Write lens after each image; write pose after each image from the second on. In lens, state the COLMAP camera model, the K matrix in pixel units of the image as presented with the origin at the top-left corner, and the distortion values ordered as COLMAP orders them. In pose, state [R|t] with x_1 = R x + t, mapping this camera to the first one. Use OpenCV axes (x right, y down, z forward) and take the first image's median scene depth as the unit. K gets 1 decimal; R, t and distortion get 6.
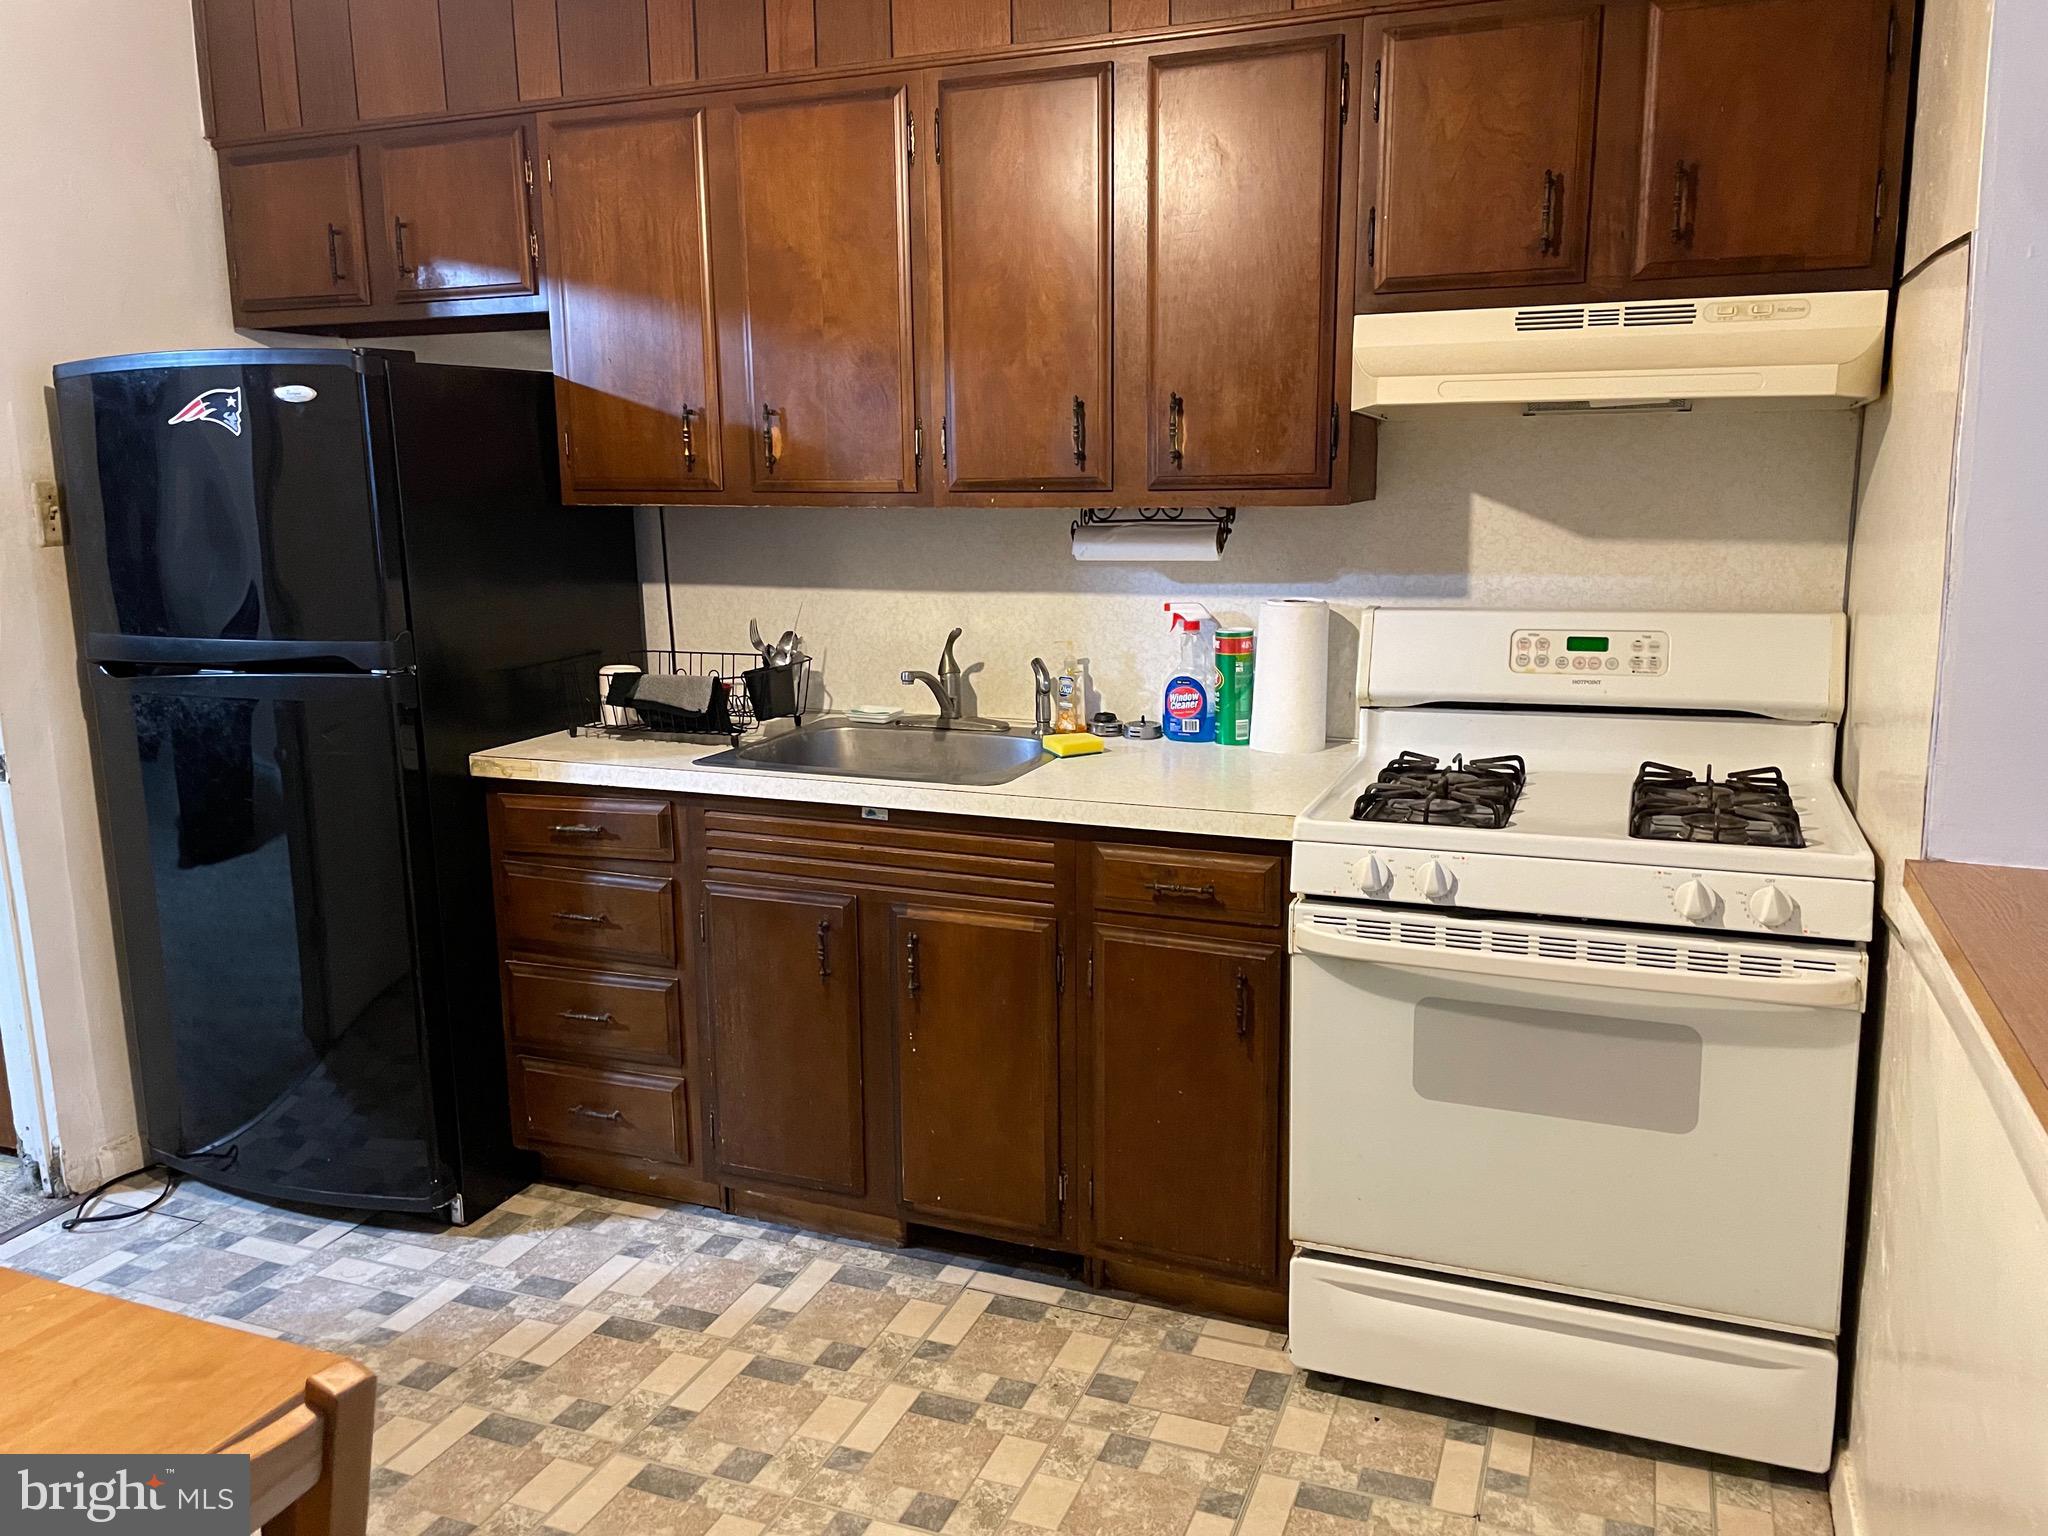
lens RADIAL K [[1559.3, 0, 1024.1], [0, 1559.3, 762.0], [0, 0, 1]] dist [0.062672, -0.050042]
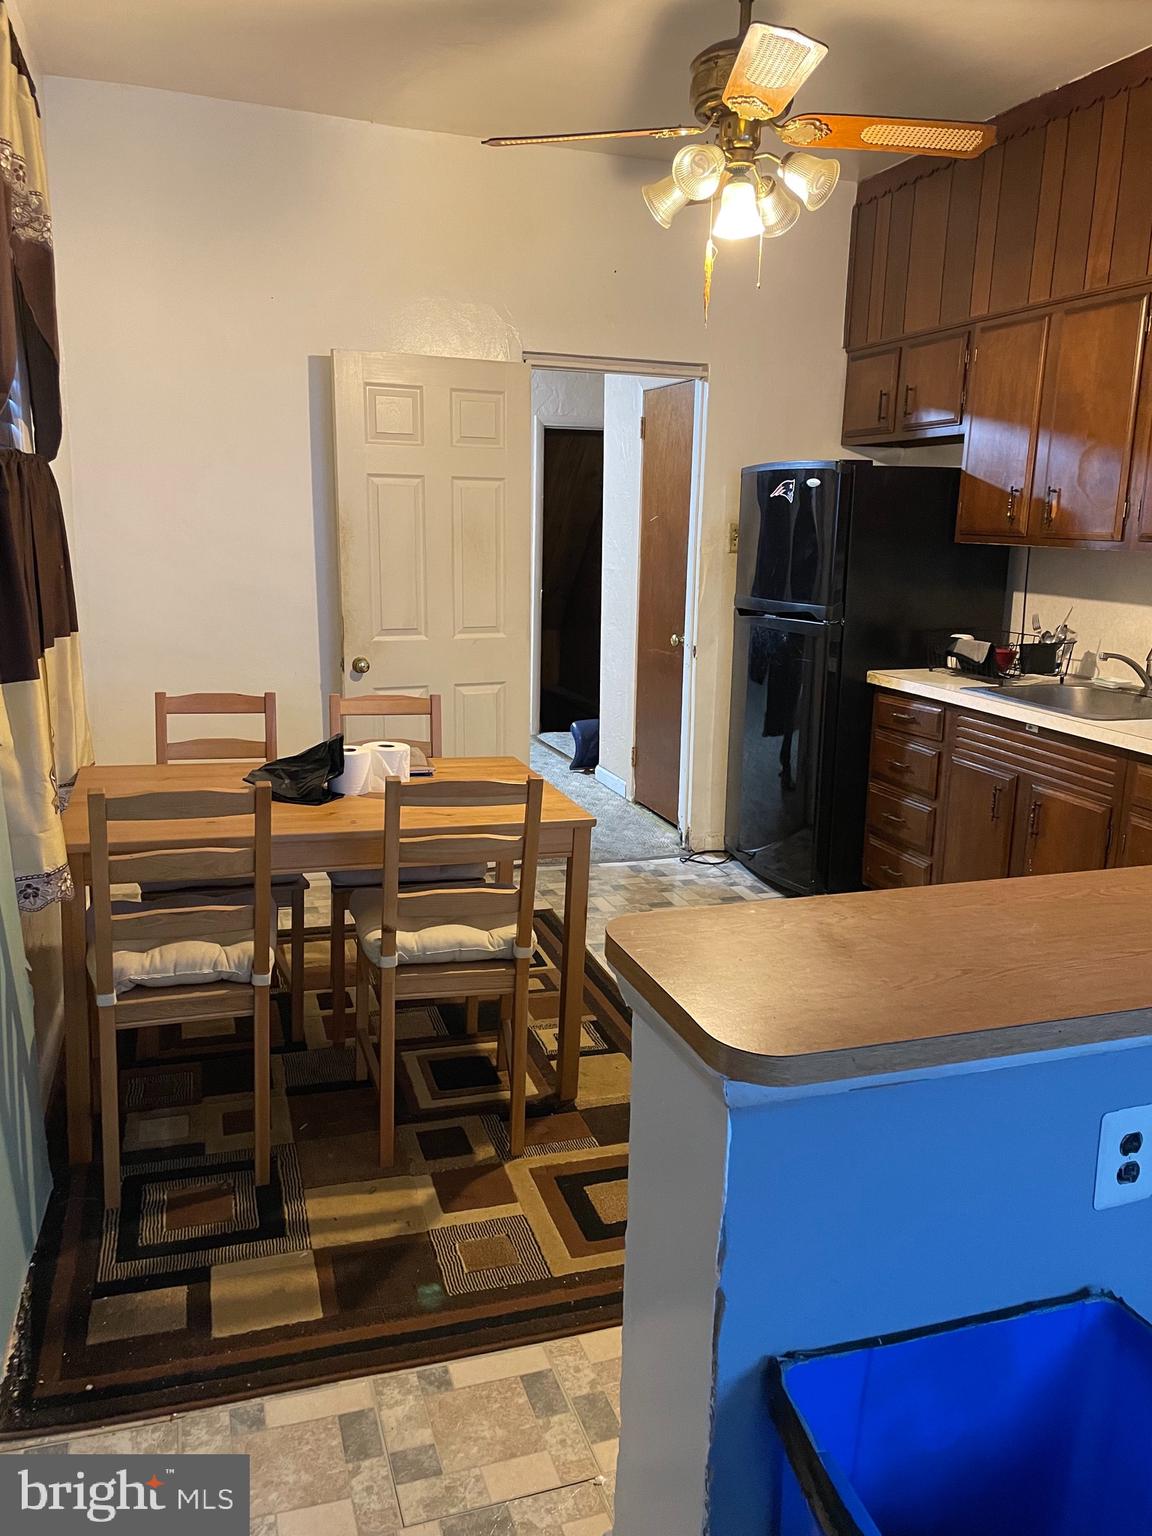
lens RADIAL K [[1169.5, 0, 570.9], [0, 1169.5, 768.3], [0, 0, 1]] dist [0.062672, -0.050042]
pose [[0.647200, 0.187040, -0.739018, 0.487098], [-0.167070, 0.980666, 0.101887, 0.026184], [0.743787, 0.057527, 0.665937, -0.214048]]
